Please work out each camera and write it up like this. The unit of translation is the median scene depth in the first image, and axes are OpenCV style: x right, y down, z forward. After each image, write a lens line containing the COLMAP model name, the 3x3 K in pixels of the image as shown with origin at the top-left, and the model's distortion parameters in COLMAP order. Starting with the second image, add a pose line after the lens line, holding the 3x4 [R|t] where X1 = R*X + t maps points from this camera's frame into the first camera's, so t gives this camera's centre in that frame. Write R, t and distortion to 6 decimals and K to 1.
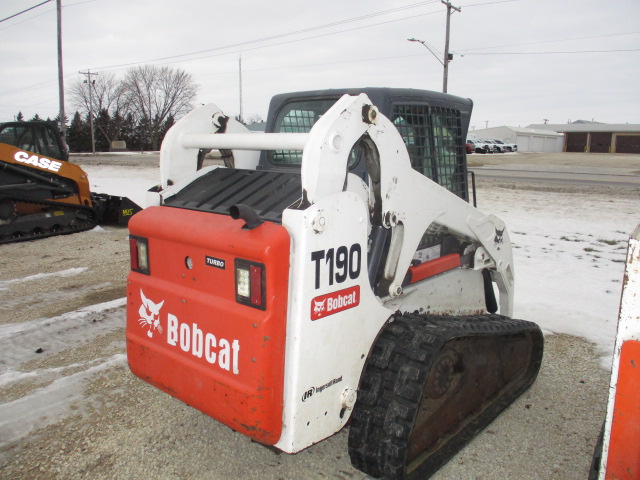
lens RADIAL K [[550.9, 0, 320.9], [0, 550.9, 243.6], [0, 0, 1]] dist [-0.076415, 0.001038]
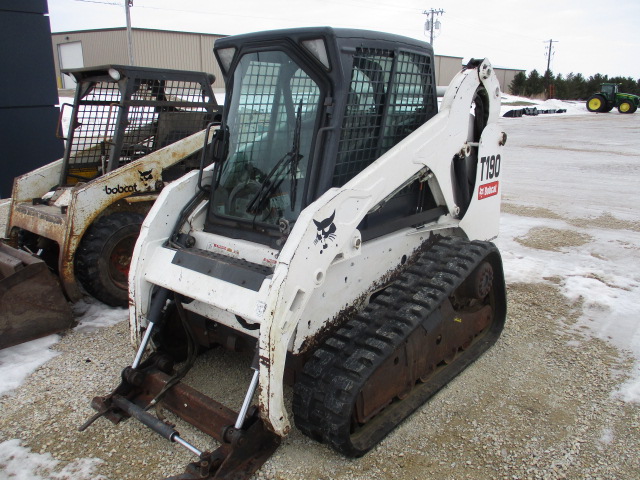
lens RADIAL K [[531.8, 0, 310.6], [0, 531.8, 238.4], [0, 0, 1]] dist [-0.037045, 0.001626]
pose [[-0.999933, -0.004256, -0.010792, 0.181071], [-0.008525, 0.900510, 0.434753, -0.455161], [0.007868, 0.434816, -0.900485, 2.497985]]
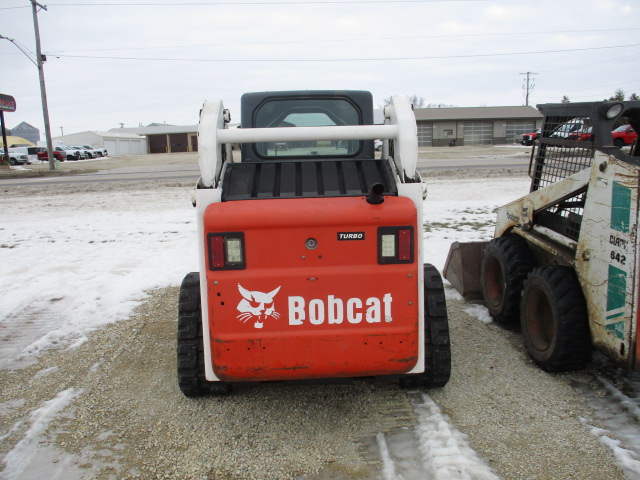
lens RADIAL K [[546.1, 0, 316.1], [0, 546.1, 237.9], [0, 0, 1]] dist [-0.022664, 0.011116]
pose [[0.732471, -0.150147, 0.664035, -0.906350], [0.162773, 0.985711, 0.043333, -0.021451], [-0.661053, 0.076347, 0.746445, 0.162663]]
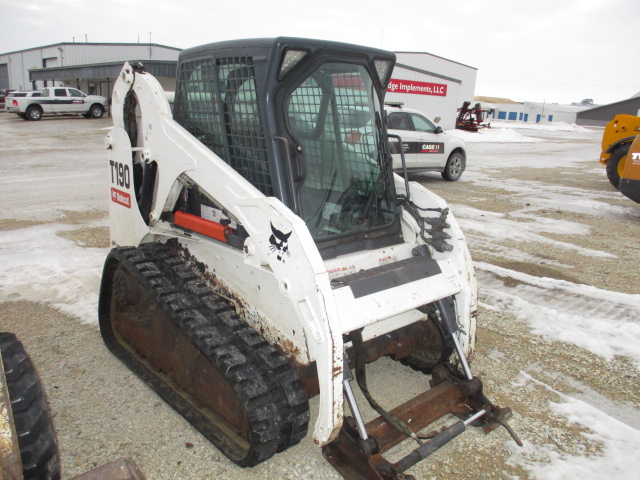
lens RADIAL K [[546.1, 0, 316.1], [0, 546.1, 237.9], [0, 0, 1]] dist [-0.022664, 0.011116]
pose [[-0.134381, 0.226310, -0.964741, 1.354911], [-0.213074, 0.944200, 0.251171, -0.270941], [0.967751, 0.239314, -0.078661, 1.541687]]
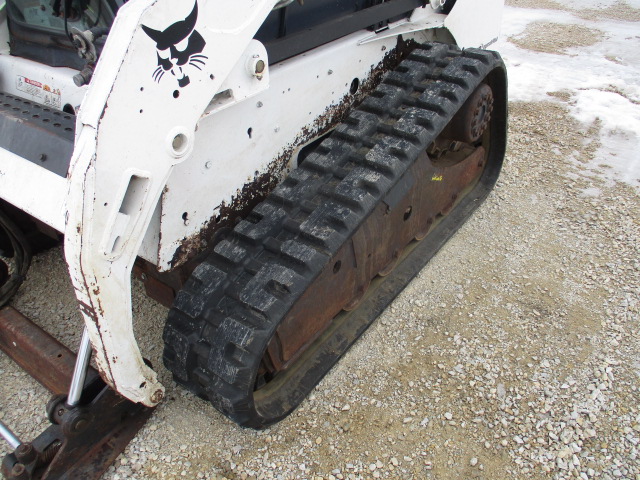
lens RADIAL K [[531.8, 0, 310.6], [0, 531.8, 238.4], [0, 0, 1]] dist [-0.037045, 0.001626]
pose [[-0.996950, 0.057977, -0.052241, 0.068813], [0.002481, 0.692610, 0.721308, -0.278581], [0.078002, 0.718979, -0.690641, 2.097922]]
